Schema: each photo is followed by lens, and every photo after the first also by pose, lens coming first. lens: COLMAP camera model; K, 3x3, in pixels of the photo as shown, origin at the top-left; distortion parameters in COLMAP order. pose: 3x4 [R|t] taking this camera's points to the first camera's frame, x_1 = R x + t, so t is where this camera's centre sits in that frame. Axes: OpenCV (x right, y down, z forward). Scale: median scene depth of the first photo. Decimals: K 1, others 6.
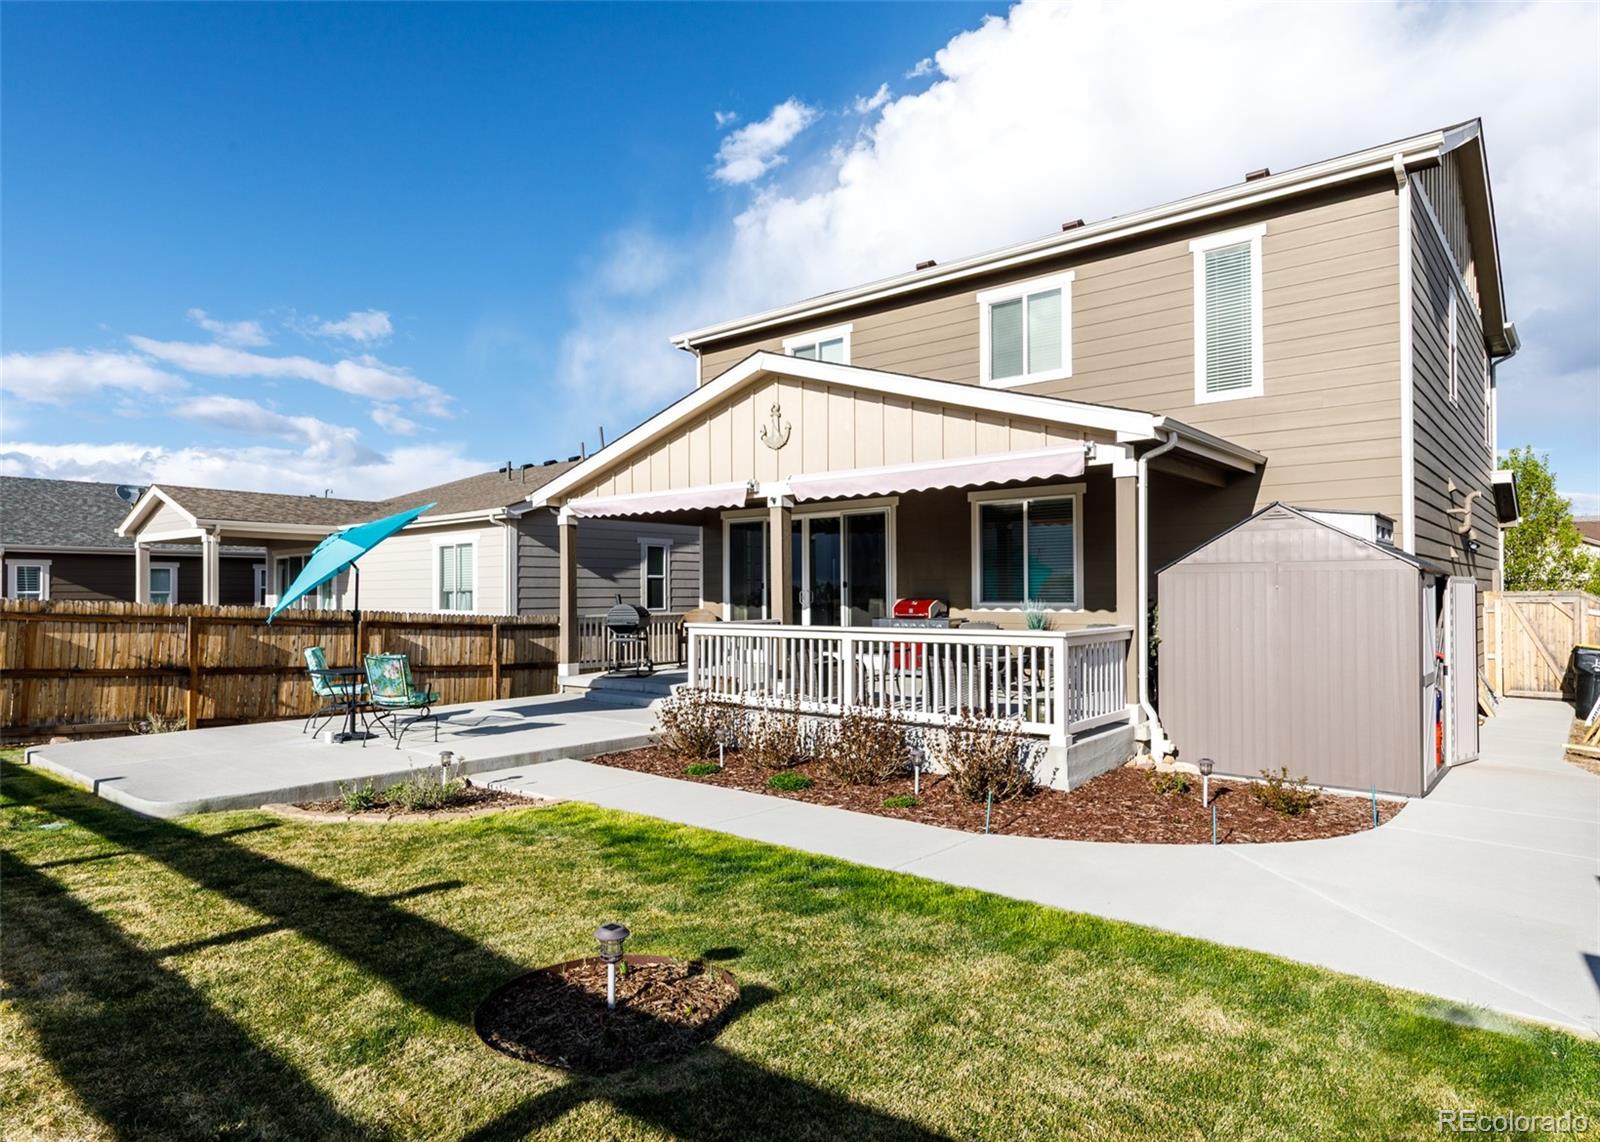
lens RADIAL K [[938.7, 0, 816.0], [0, 938.7, 579.3], [0, 0, 1]] dist [0.018956, 0.002081]
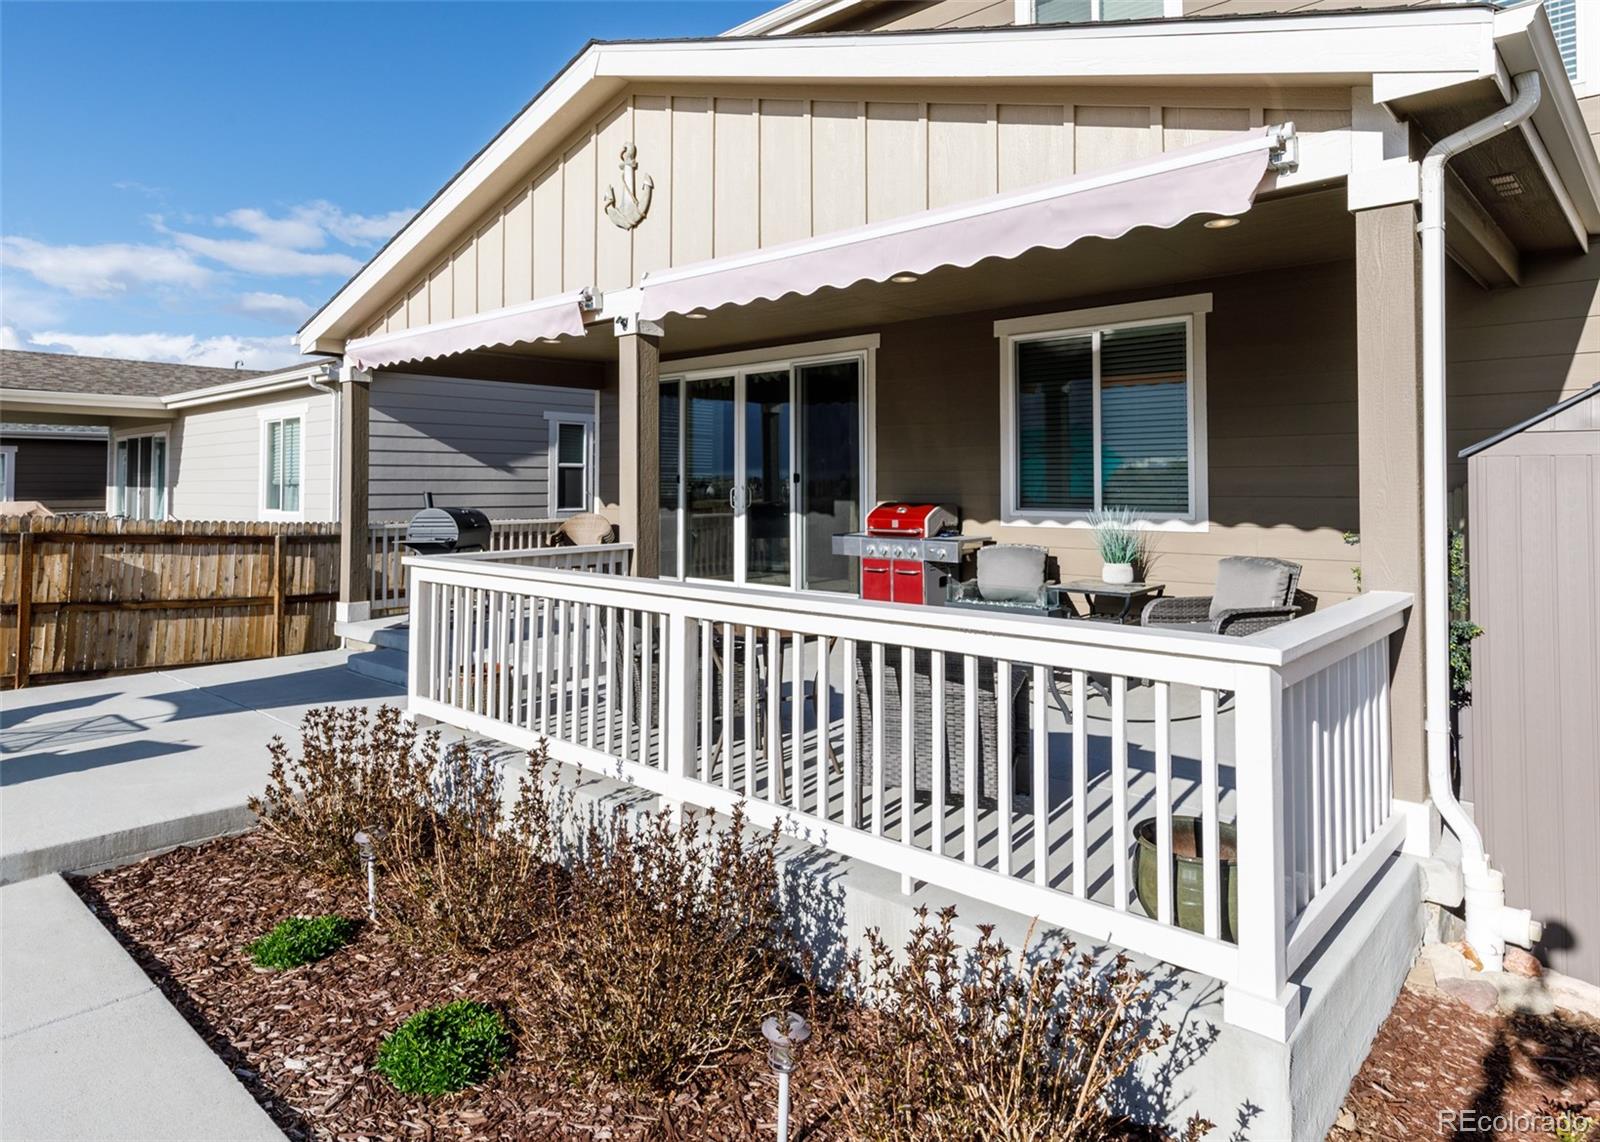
lens RADIAL K [[977.3, 0, 774.1], [0, 977.3, 457.7], [0, 0, 1]] dist [0.007120, 0.000939]
pose [[0.996737, 0.002061, -0.080692, 0.097989], [-0.003041, 0.999923, -0.012030, 0.000102], [0.080661, 0.012236, 0.996666, 0.507061]]
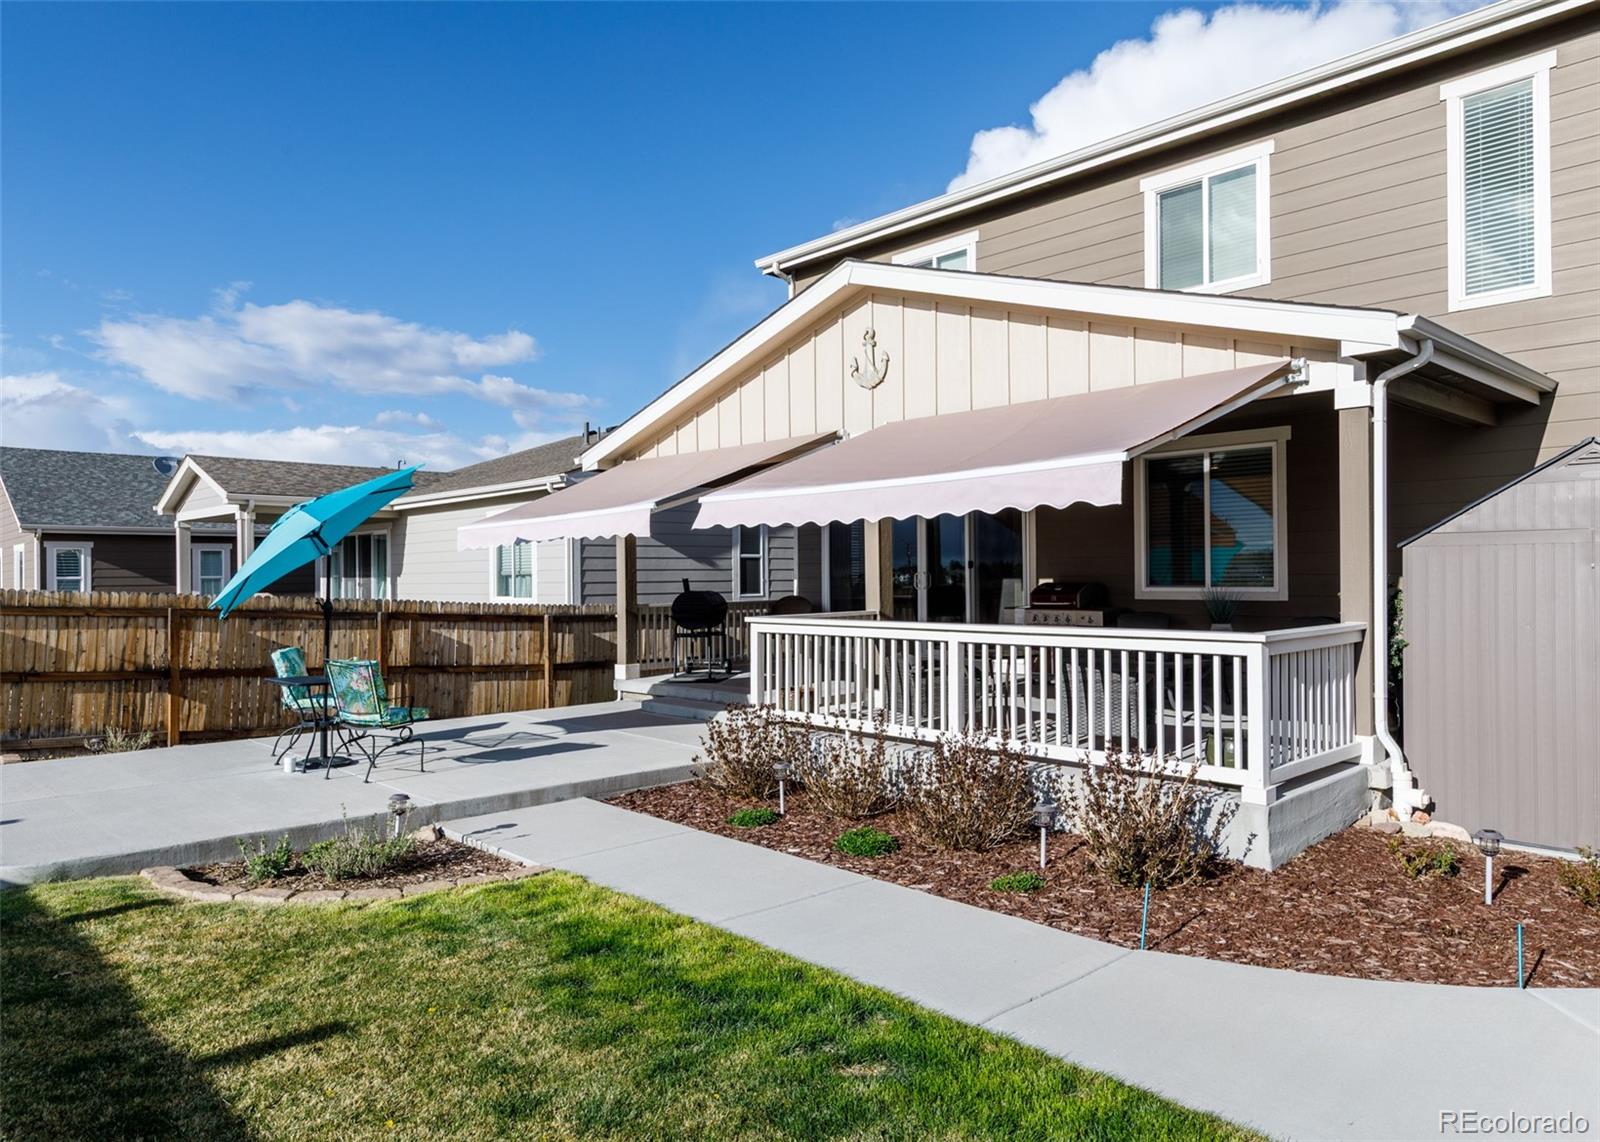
lens RADIAL K [[1052.9, 0, 856.6], [0, 1052.9, 572.2], [0, 0, 1]] dist [0.021617, -0.011056]
pose [[0.994544, -0.005580, -0.104168, 0.039490], [0.007006, 0.999887, 0.013333, -0.000478], [0.104082, -0.013990, 0.994470, 0.161796]]
